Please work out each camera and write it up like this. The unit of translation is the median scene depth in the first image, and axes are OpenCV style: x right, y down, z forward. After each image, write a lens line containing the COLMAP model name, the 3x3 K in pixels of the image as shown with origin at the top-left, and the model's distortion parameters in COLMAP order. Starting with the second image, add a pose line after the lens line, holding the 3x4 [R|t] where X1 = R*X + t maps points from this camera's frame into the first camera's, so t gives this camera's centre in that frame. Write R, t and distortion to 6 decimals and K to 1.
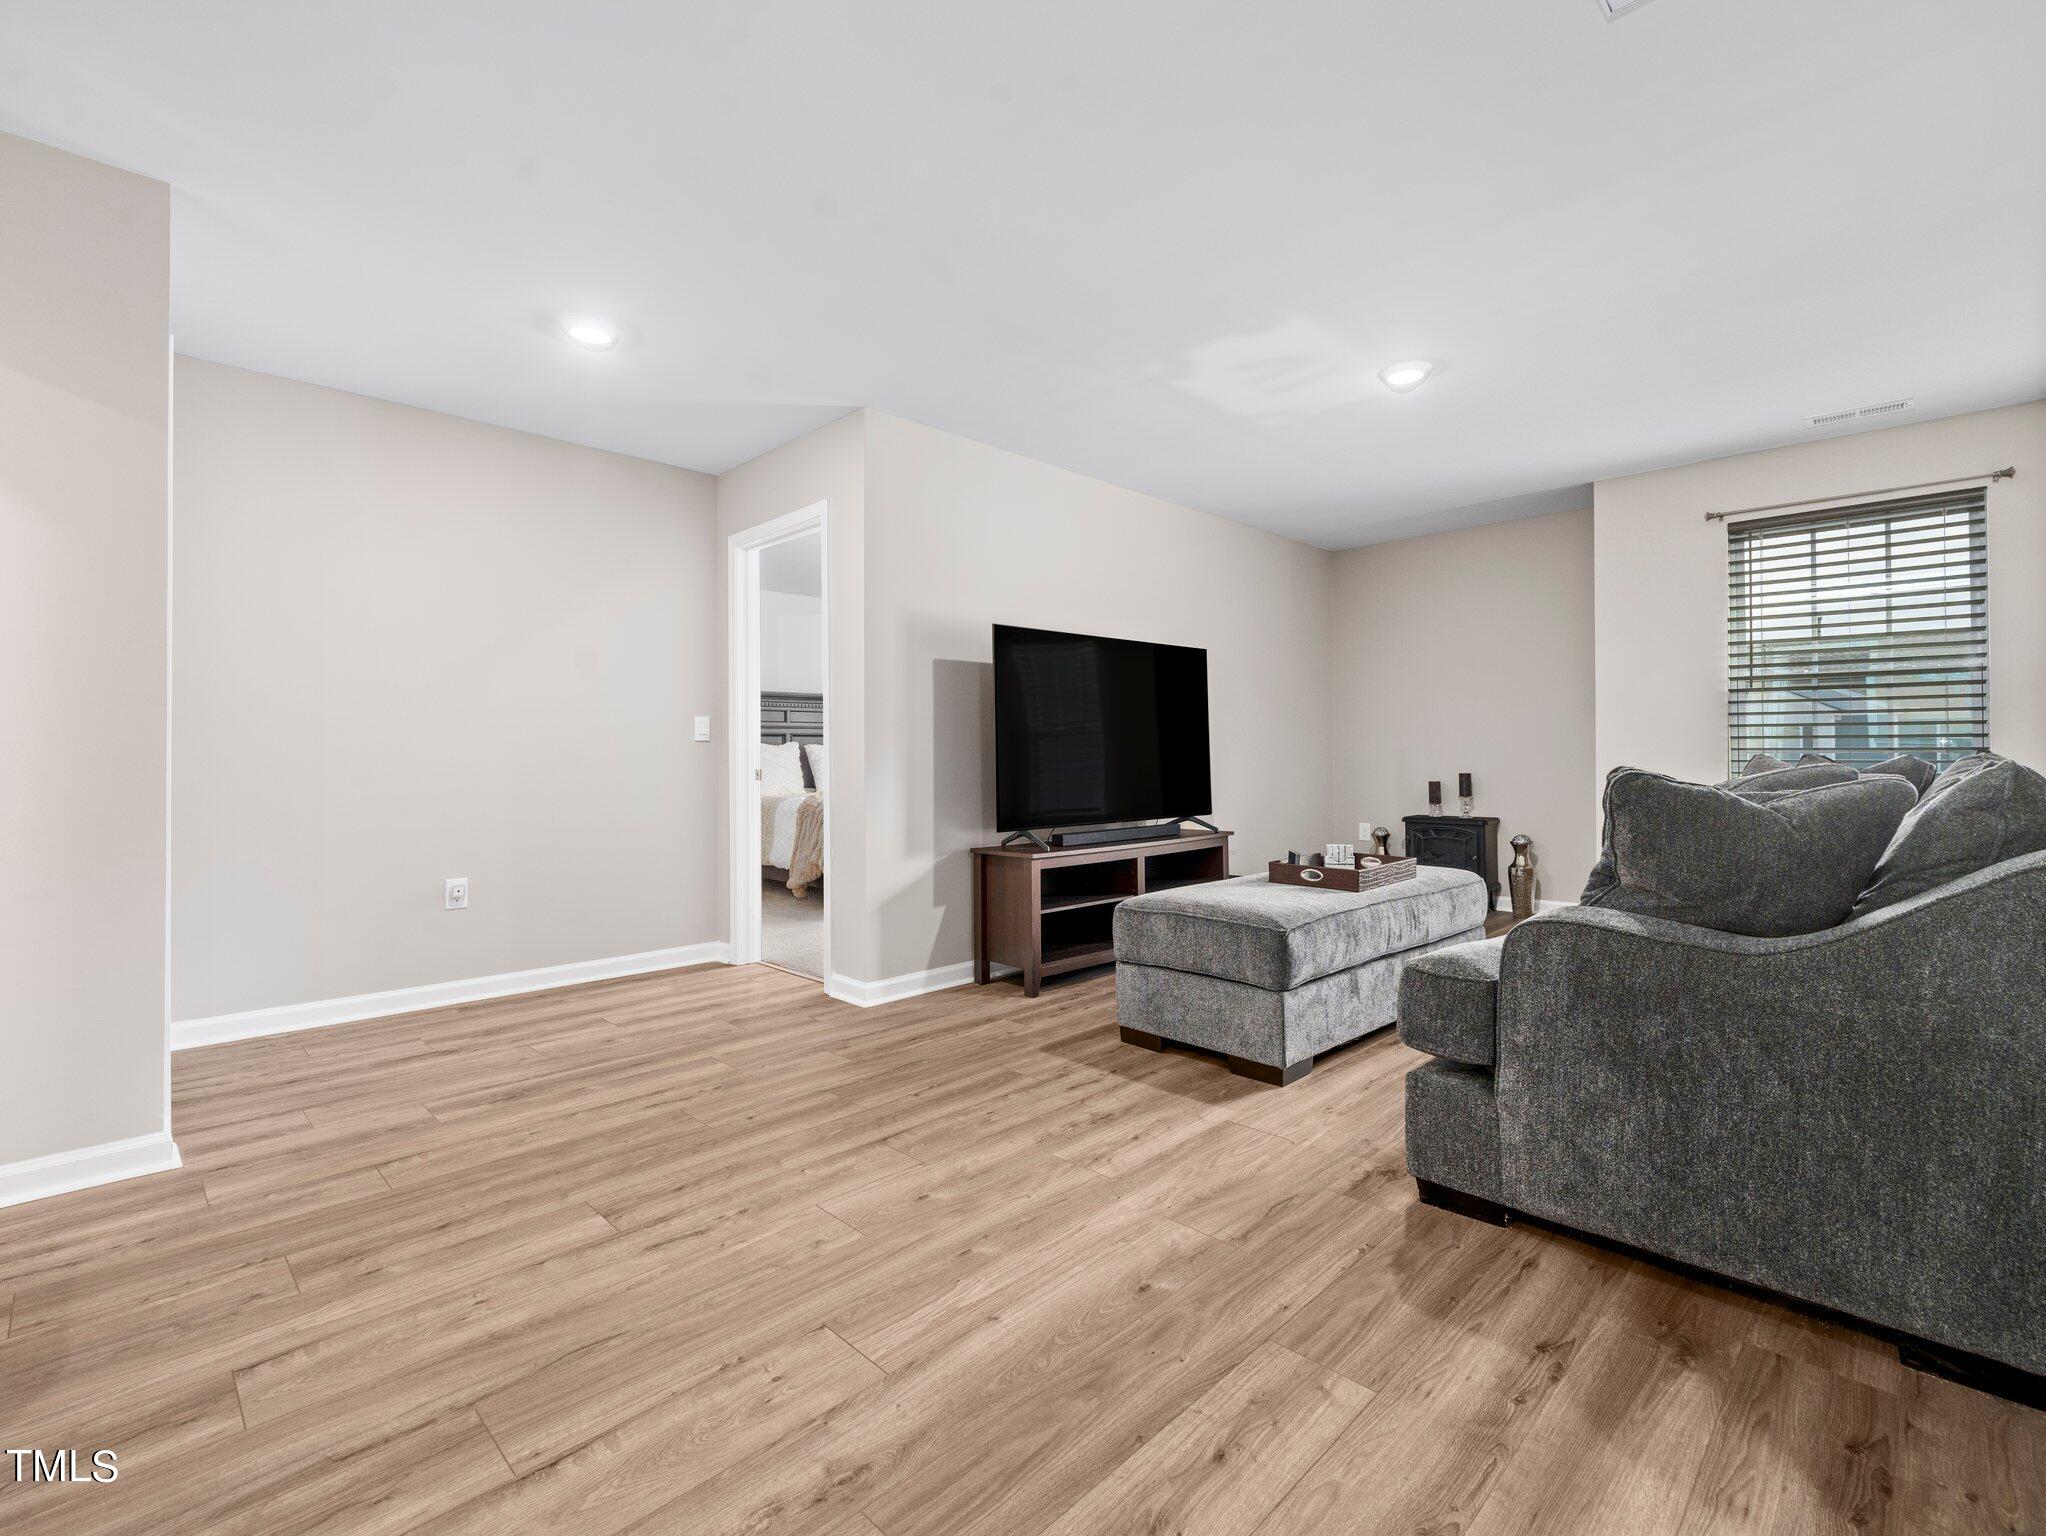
lens RADIAL K [[935.9, 0, 1023.5], [0, 935.9, 766.3], [0, 0, 1]] dist [-0.001075, 0.000024]
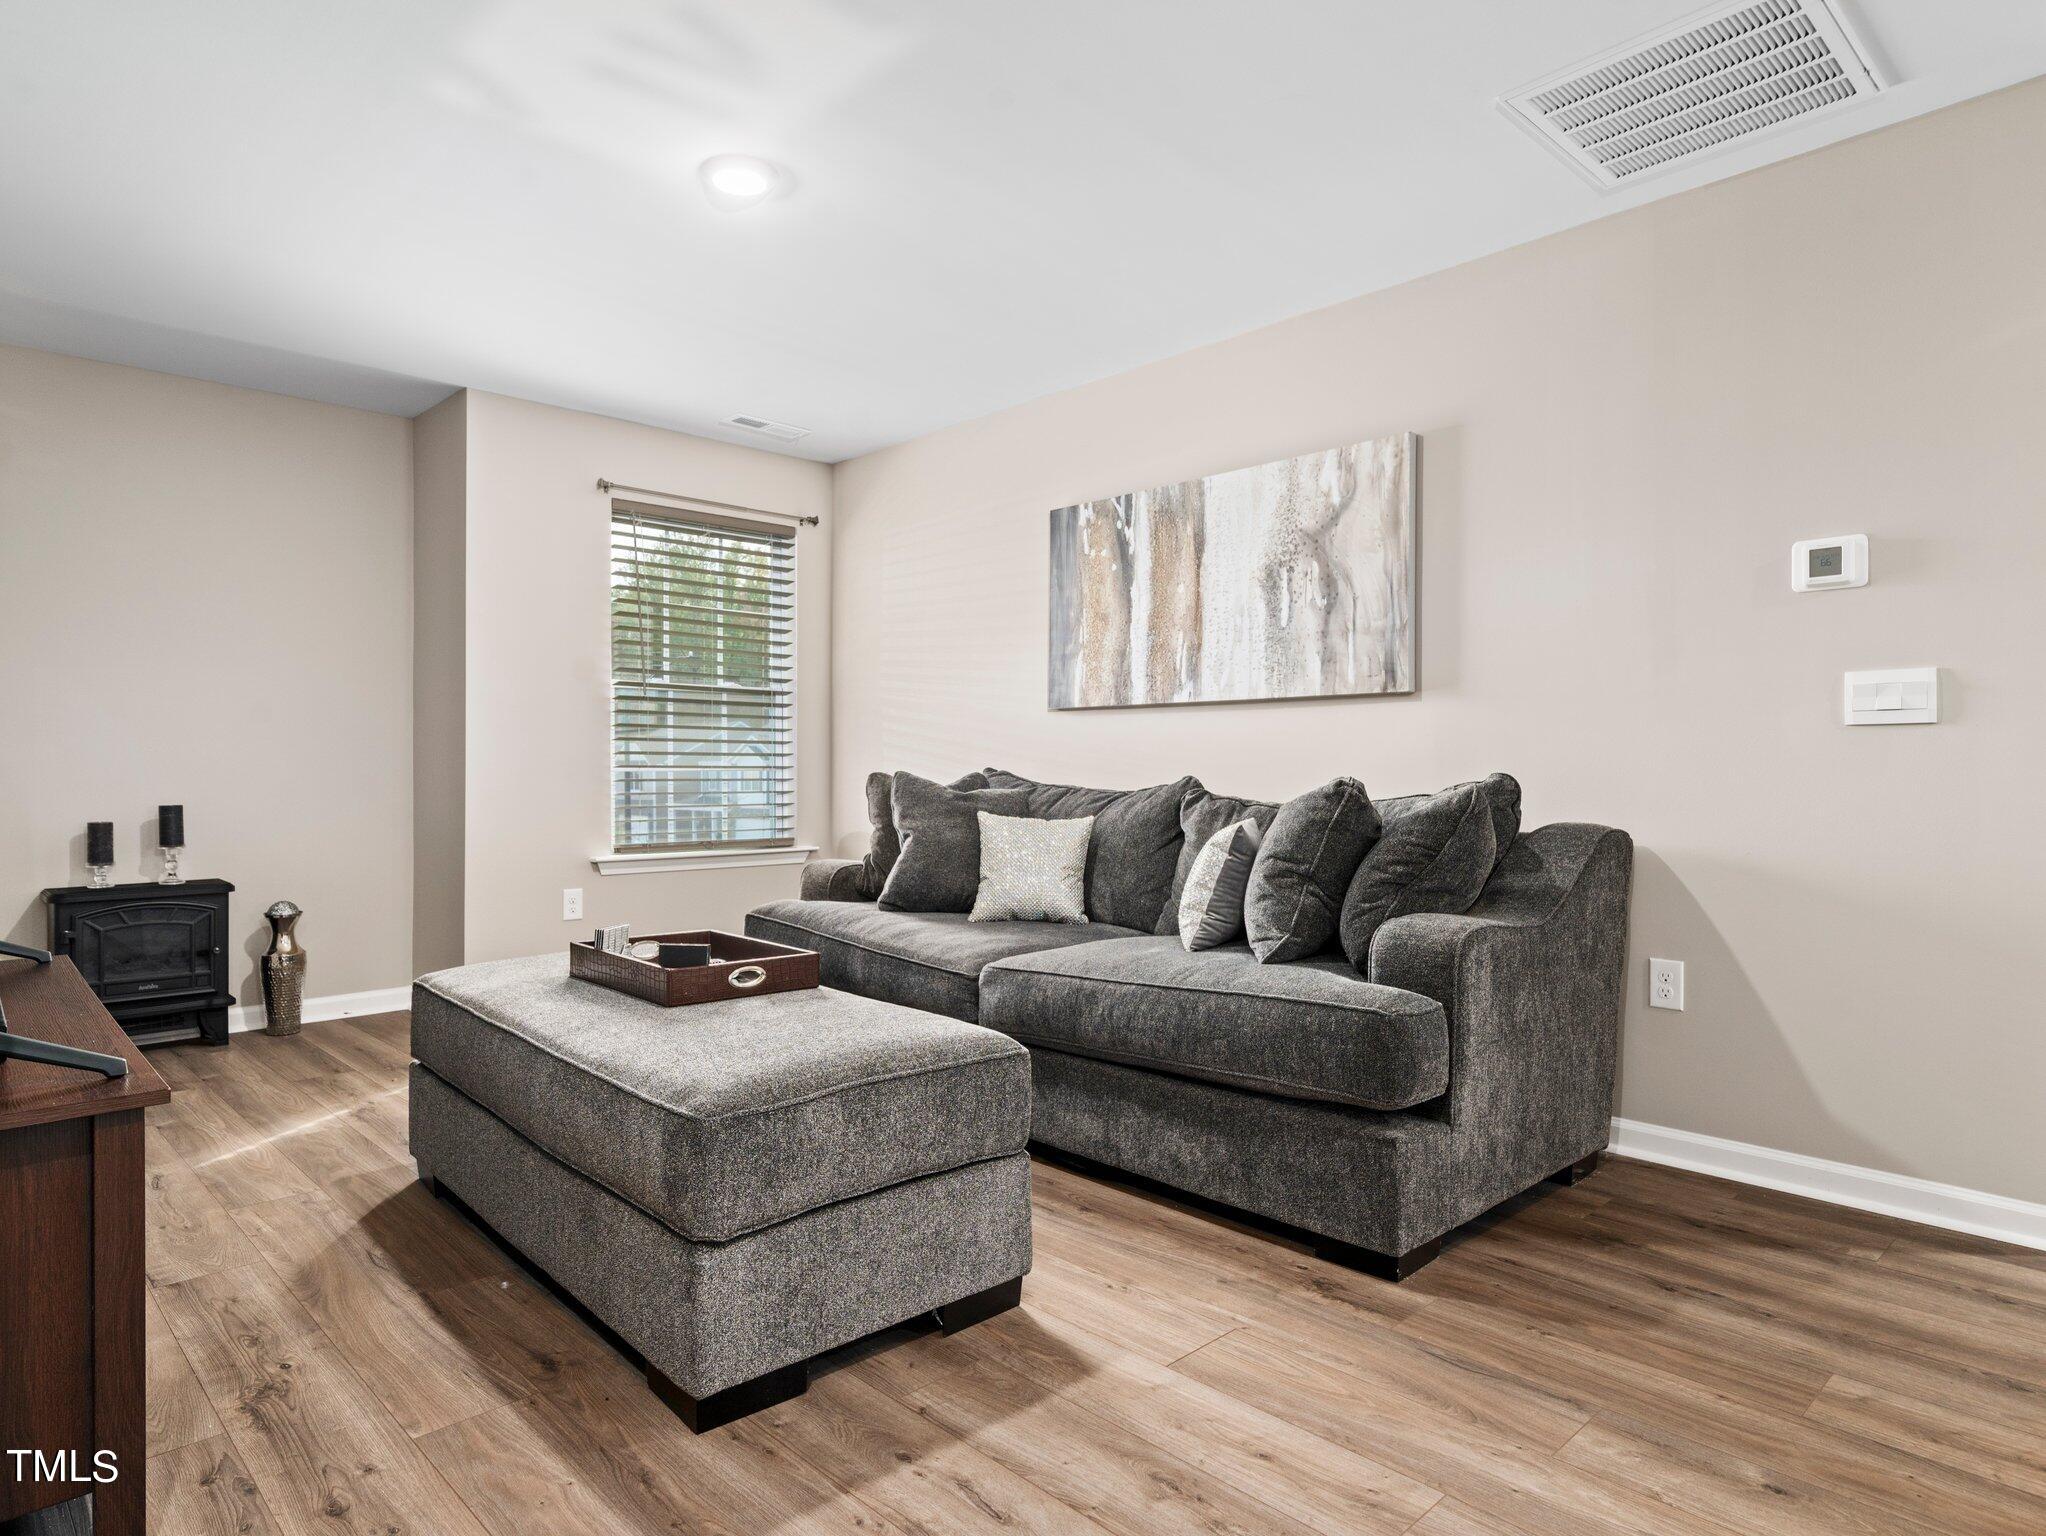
lens RADIAL K [[1210.2, 0, 1023.1], [0, 1210.2, 760.1], [0, 0, 1]] dist [0.002762, 0.000504]
pose [[0.024524, 0.011269, 0.999636, -0.520440], [0.014764, 0.999823, -0.011633, -0.007894], [-0.999590, 0.015044, 0.024353, 0.961151]]
